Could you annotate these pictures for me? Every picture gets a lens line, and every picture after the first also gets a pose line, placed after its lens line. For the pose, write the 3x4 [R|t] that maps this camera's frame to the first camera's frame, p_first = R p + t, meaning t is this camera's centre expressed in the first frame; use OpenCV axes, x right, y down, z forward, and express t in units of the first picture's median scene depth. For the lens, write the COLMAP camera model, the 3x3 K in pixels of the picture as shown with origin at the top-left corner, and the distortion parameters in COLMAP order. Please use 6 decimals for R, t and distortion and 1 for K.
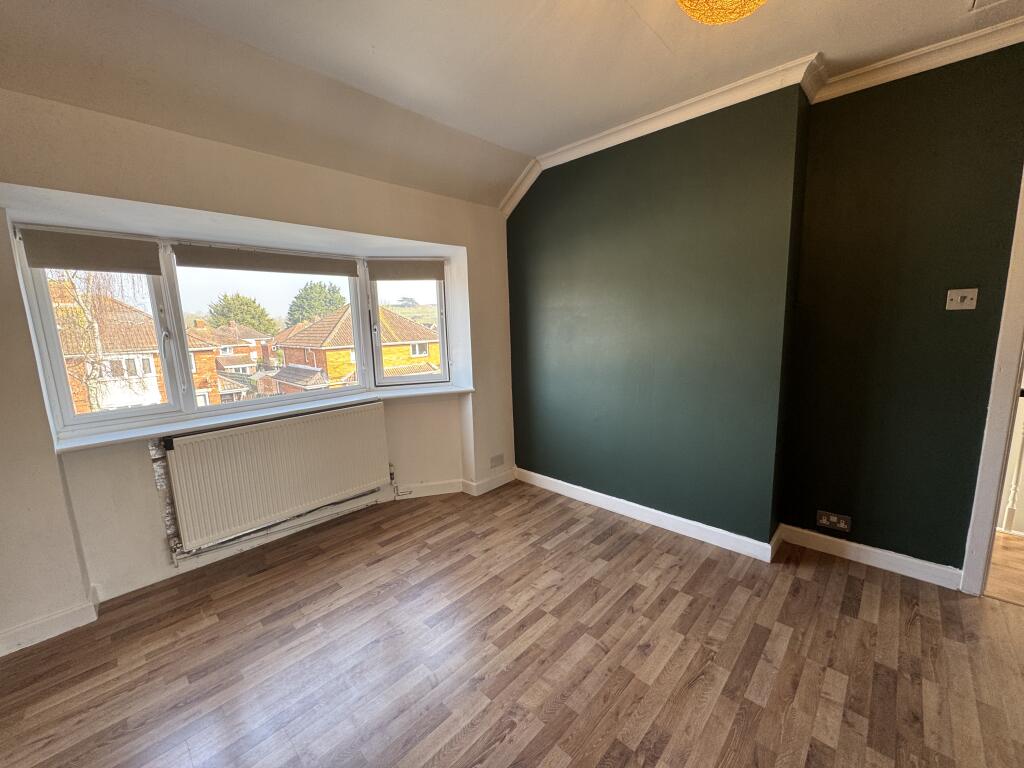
lens RADIAL K [[407.6, 0, 512.0], [0, 407.6, 384.0], [0, 0, 1]] dist [-0.000882, -0.000180]
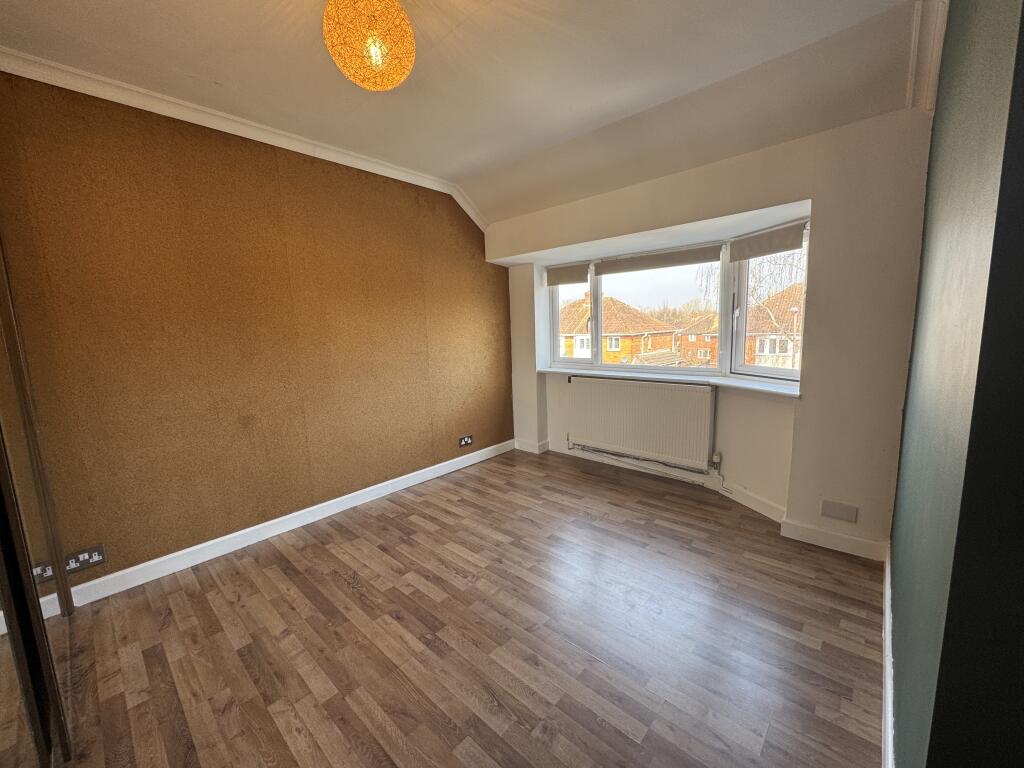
lens RADIAL K [[407.6, 0, 512.0], [0, 407.6, 384.0], [0, 0, 1]] dist [-0.000882, -0.000180]
pose [[0.022596, 0.168363, -0.985466, 0.891402], [-0.121846, 0.978833, 0.164436, -0.093014], [0.992292, 0.116359, 0.042632, 0.656104]]
